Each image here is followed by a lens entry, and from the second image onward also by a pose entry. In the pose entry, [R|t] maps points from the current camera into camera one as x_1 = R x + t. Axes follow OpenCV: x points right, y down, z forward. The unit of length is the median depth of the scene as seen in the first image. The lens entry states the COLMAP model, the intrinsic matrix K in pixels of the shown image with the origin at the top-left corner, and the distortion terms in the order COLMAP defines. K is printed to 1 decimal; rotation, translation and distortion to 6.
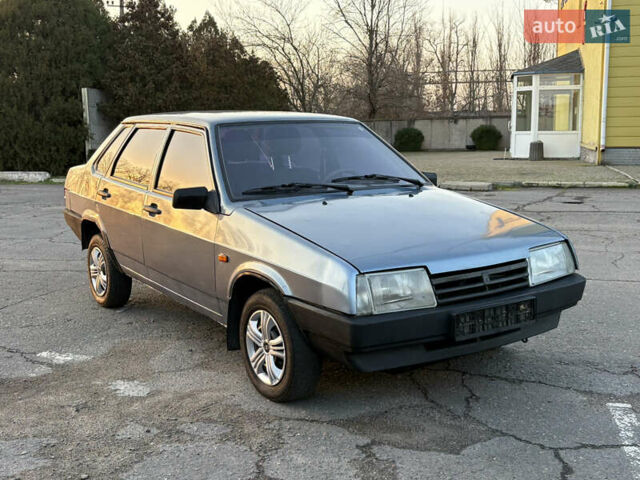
lens RADIAL K [[787.8, 0, 286.7], [0, 787.8, 239.7], [0, 0, 1]] dist [0.149703, -0.638744]
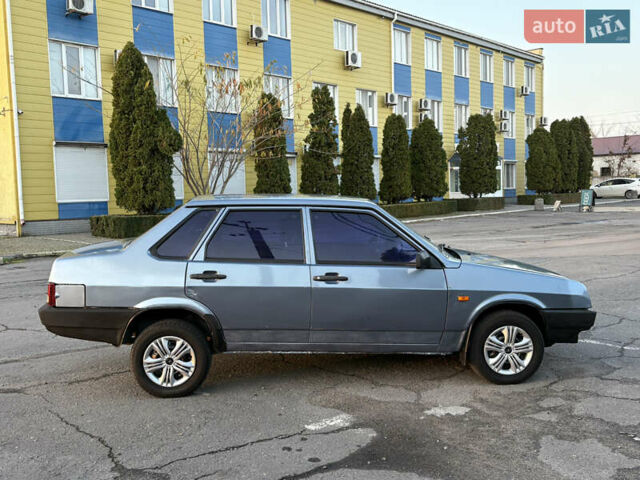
lens RADIAL K [[707.4, 0, 298.3], [0, 707.4, 240.7], [0, 0, 1]] dist [0.000654, -0.015468]
pose [[0.473950, -0.062641, 0.878321, -1.227925], [0.138342, 0.990376, -0.004017, -0.107184], [-0.869617, 0.123412, 0.478055, 0.596924]]
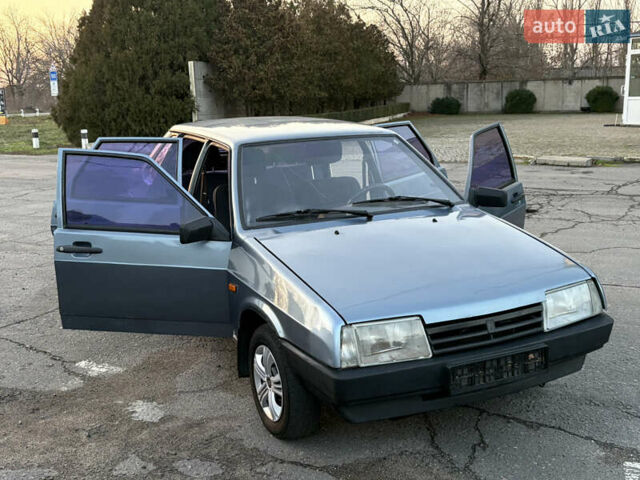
lens RADIAL K [[767.4, 0, 289.4], [0, 767.4, 228.6], [0, 0, 1]] dist [0.122141, -0.368663]
pose [[0.988594, 0.011403, -0.150176, 0.125146], [-0.004469, 0.998912, 0.046430, -0.089894], [0.150542, -0.045230, 0.987568, 0.049962]]
